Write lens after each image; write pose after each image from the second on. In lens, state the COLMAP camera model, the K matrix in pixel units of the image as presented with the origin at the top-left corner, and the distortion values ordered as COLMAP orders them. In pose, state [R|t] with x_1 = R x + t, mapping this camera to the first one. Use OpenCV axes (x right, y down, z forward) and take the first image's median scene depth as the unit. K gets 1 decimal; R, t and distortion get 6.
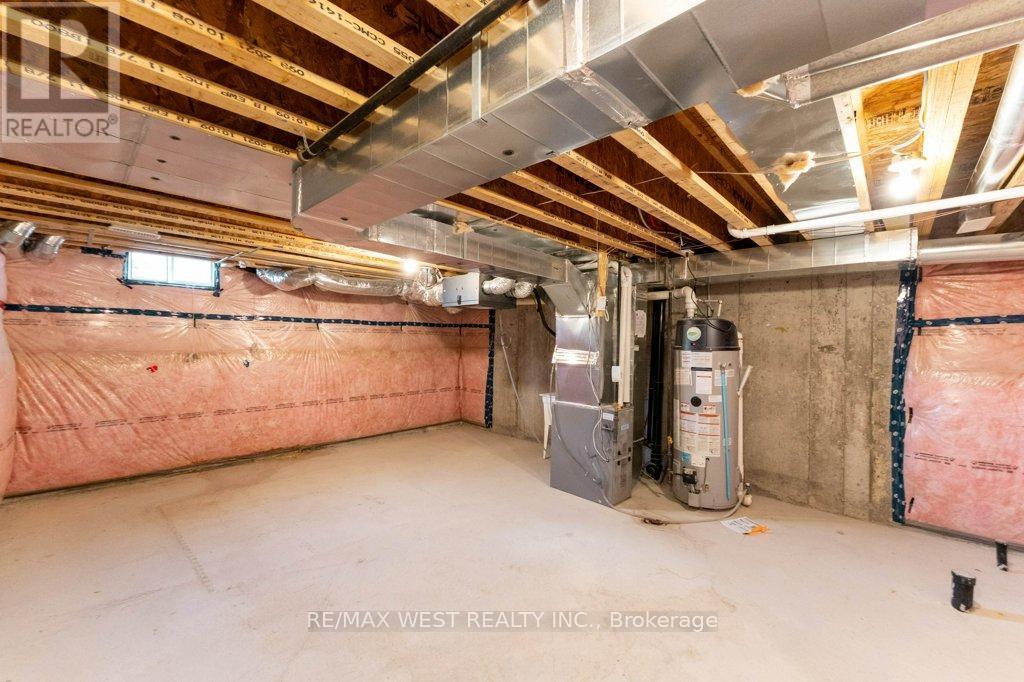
lens RADIAL K [[416.8, 0, 517.7], [0, 416.8, 343.0], [0, 0, 1]] dist [-0.000222, 0.000075]
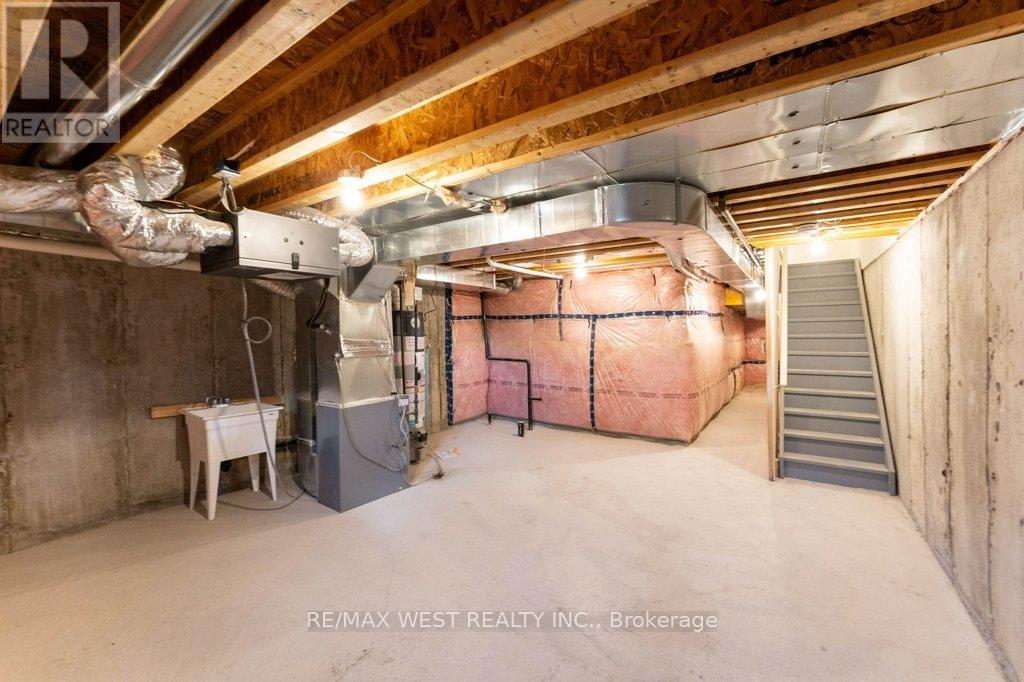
lens RADIAL K [[415.2, 0, 512.9], [0, 415.2, 326.9], [0, 0, 1]] dist [-0.007076, 0.000048]
pose [[-0.142353, -0.006341, 0.989796, -0.938602], [0.008992, 0.999930, 0.007699, -0.017632], [-0.989775, 0.009996, -0.142286, 0.979725]]
